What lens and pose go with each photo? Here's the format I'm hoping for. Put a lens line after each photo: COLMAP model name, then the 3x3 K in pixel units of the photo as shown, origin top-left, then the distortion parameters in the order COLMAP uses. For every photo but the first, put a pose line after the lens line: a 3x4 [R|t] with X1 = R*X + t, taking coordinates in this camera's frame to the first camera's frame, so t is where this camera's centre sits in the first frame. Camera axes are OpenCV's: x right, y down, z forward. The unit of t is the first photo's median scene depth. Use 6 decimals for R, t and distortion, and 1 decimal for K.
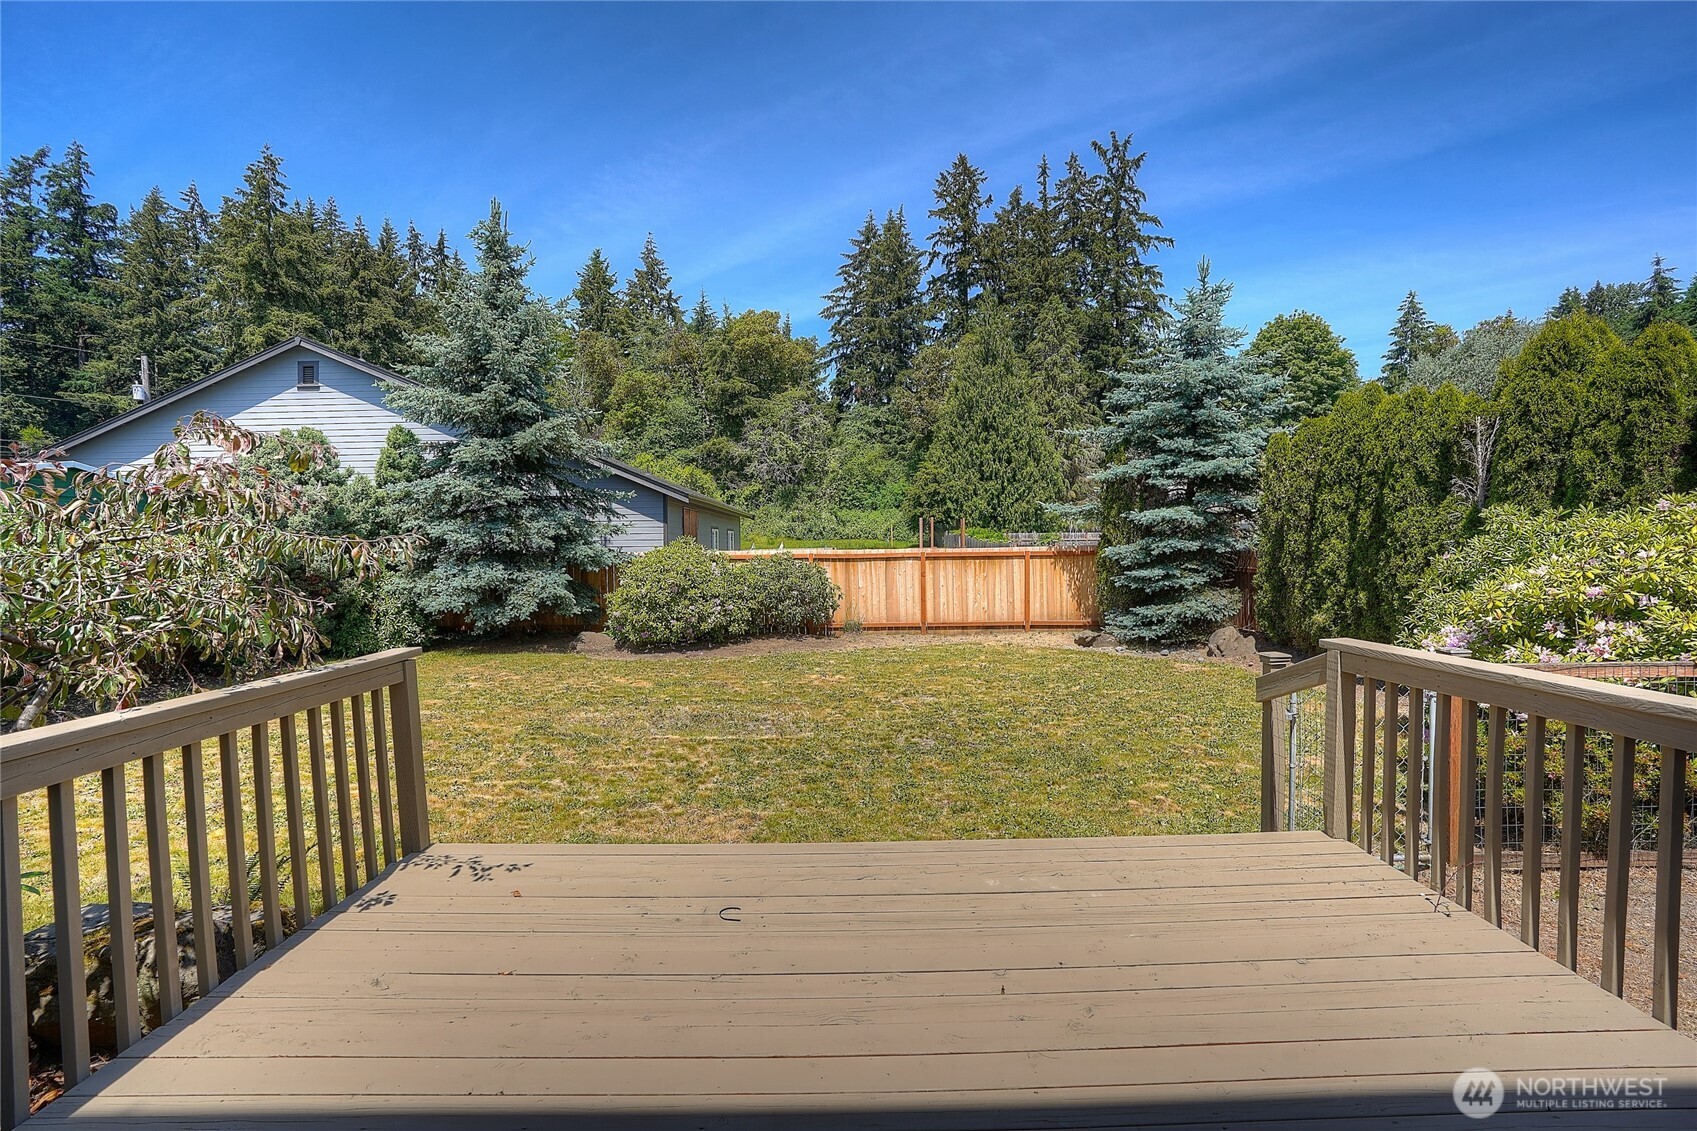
lens RADIAL K [[792.6, 0, 852.6], [0, 792.6, 558.1], [0, 0, 1]] dist [-0.071504, 0.027595]
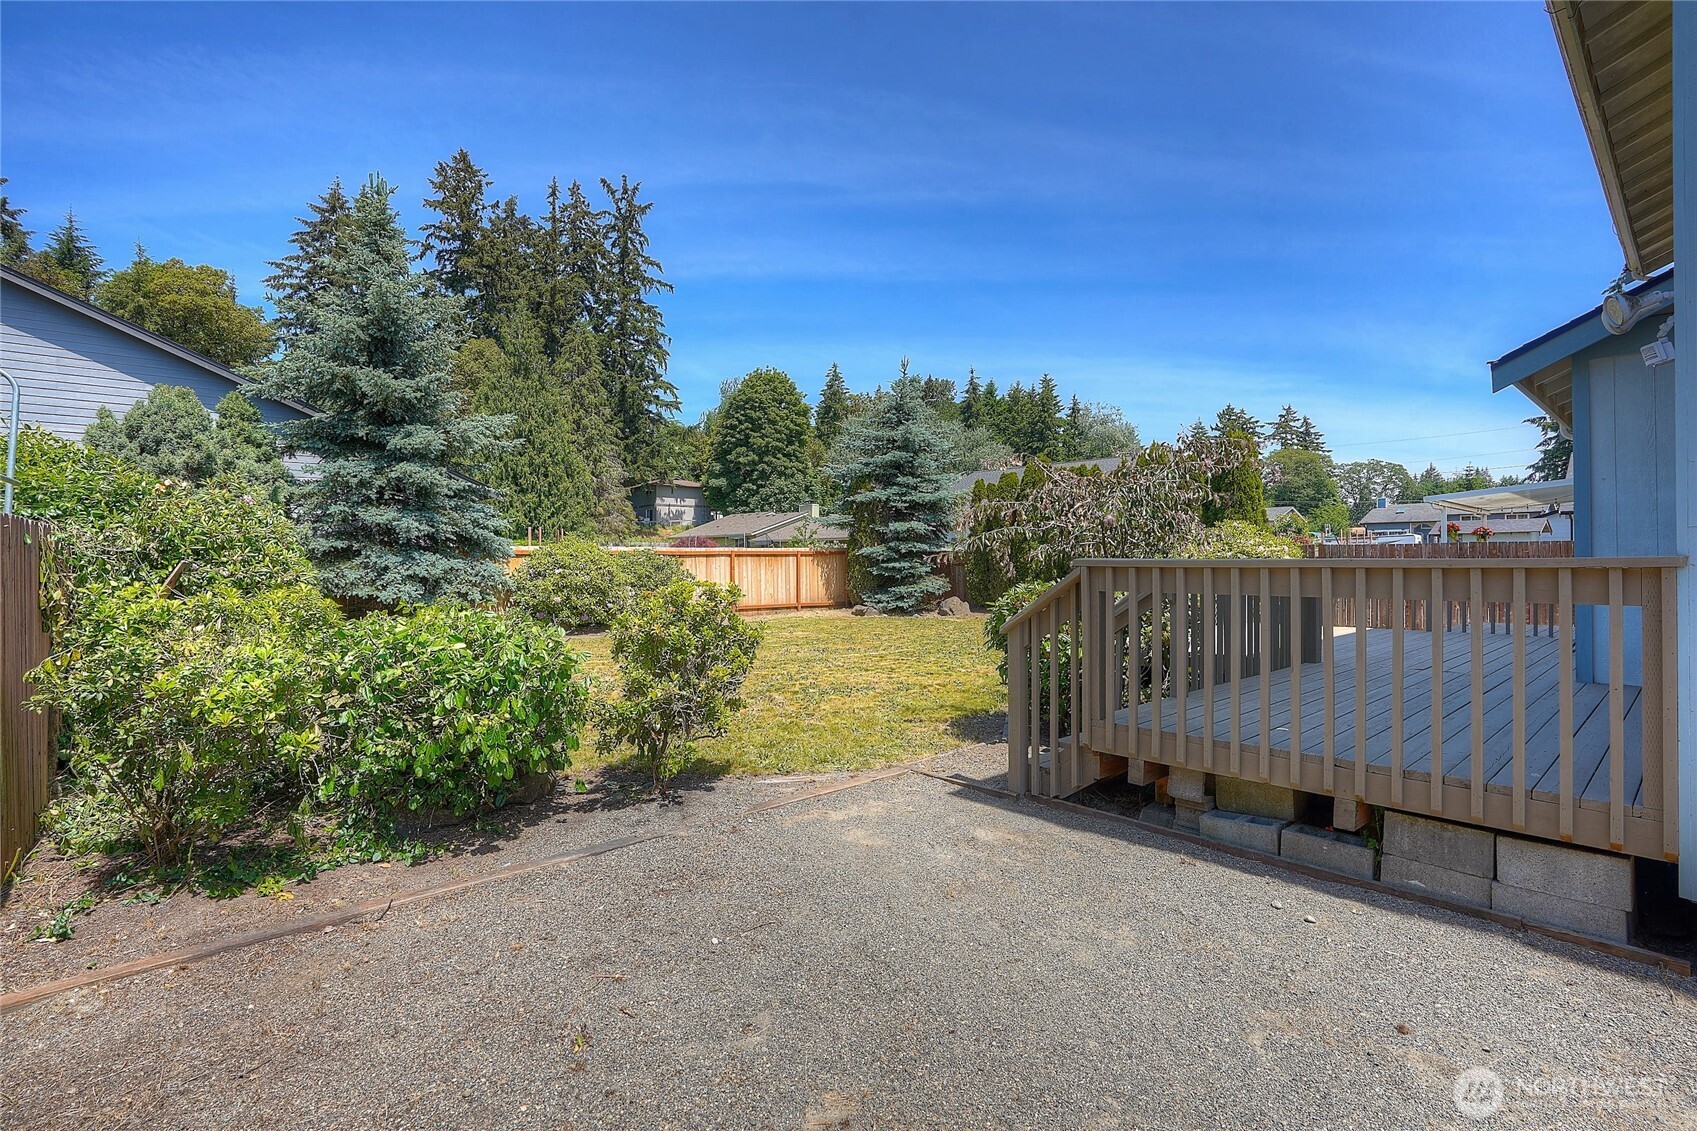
lens RADIAL K [[788.8, 0, 853.0], [0, 788.8, 560.1], [0, 0, 1]] dist [-0.070071, 0.027354]
pose [[0.761999, 0.006354, 0.647547, -0.108173], [0.007521, 0.999798, -0.018660, 0.006094], [-0.647535, 0.019089, 0.761797, -0.015721]]
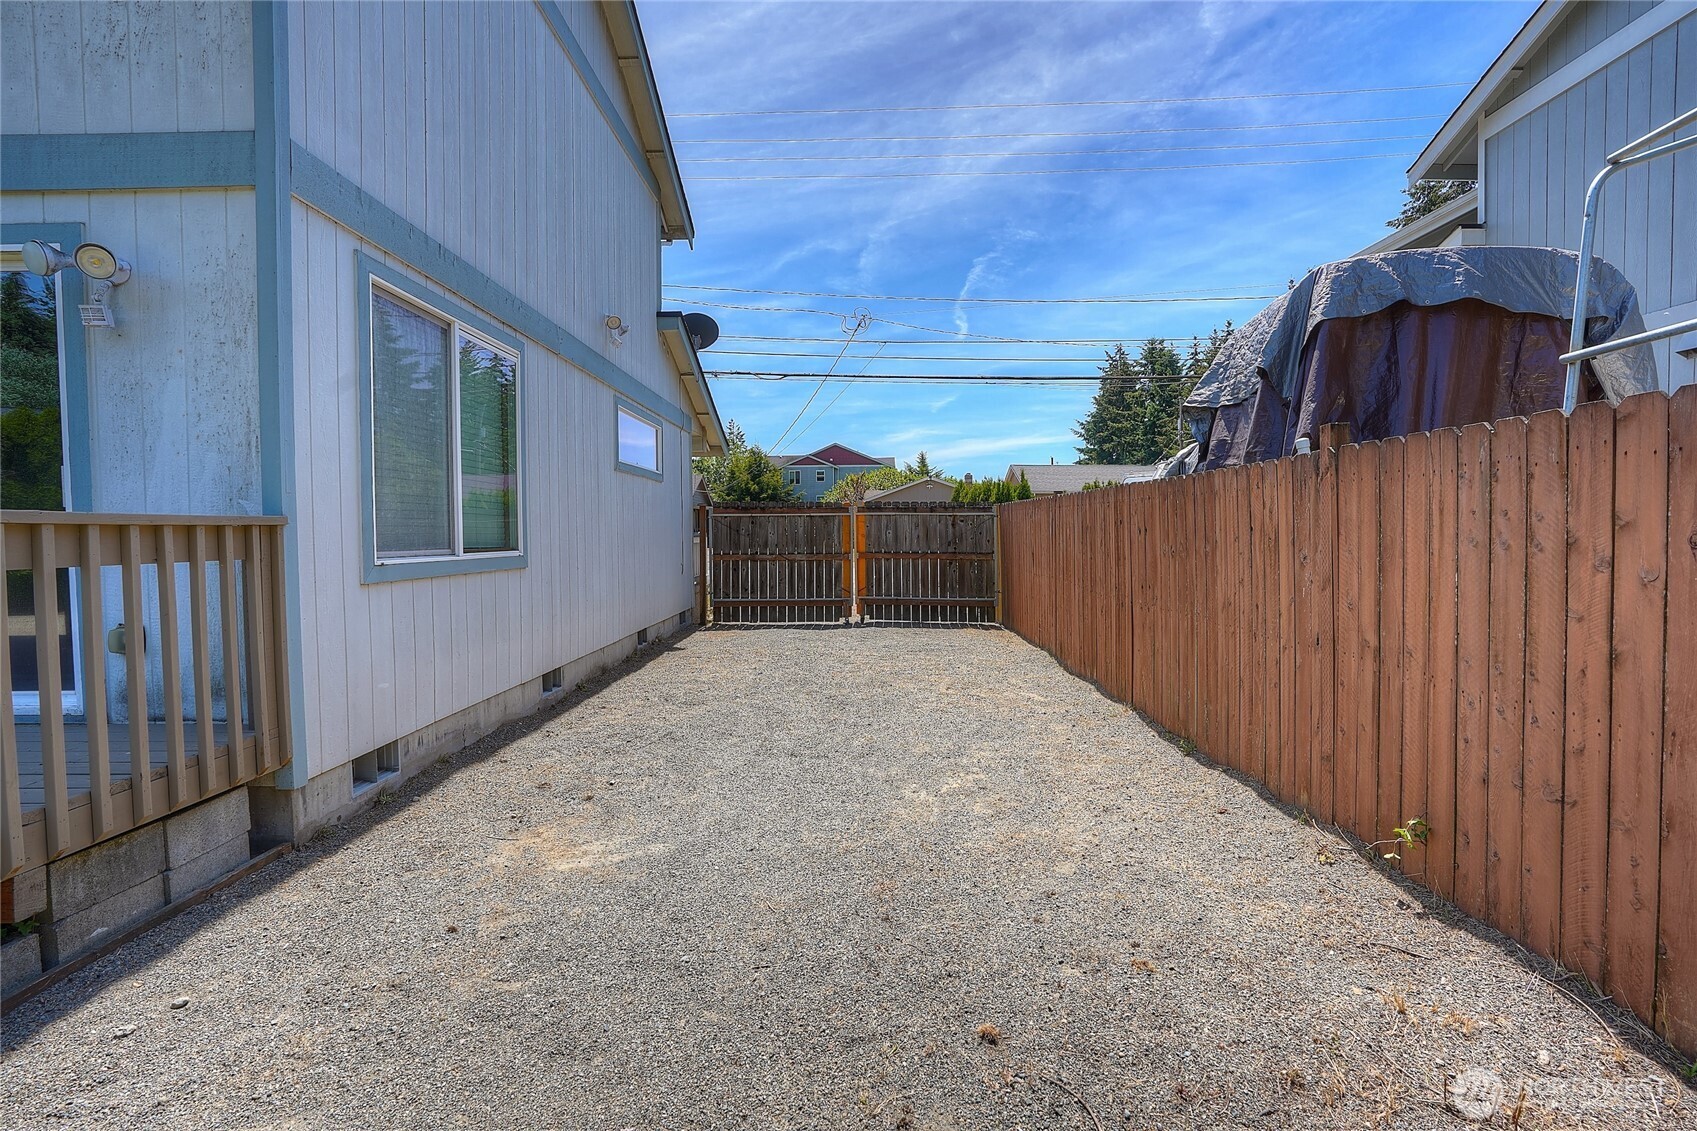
lens RADIAL K [[788.8, 0, 853.0], [0, 788.8, 560.1], [0, 0, 1]] dist [-0.070071, 0.027354]
pose [[-0.999632, 0.020465, 0.017817, -0.092536], [0.021357, 0.998450, 0.051386, 0.006444], [-0.016738, 0.051747, -0.998520, 0.022114]]
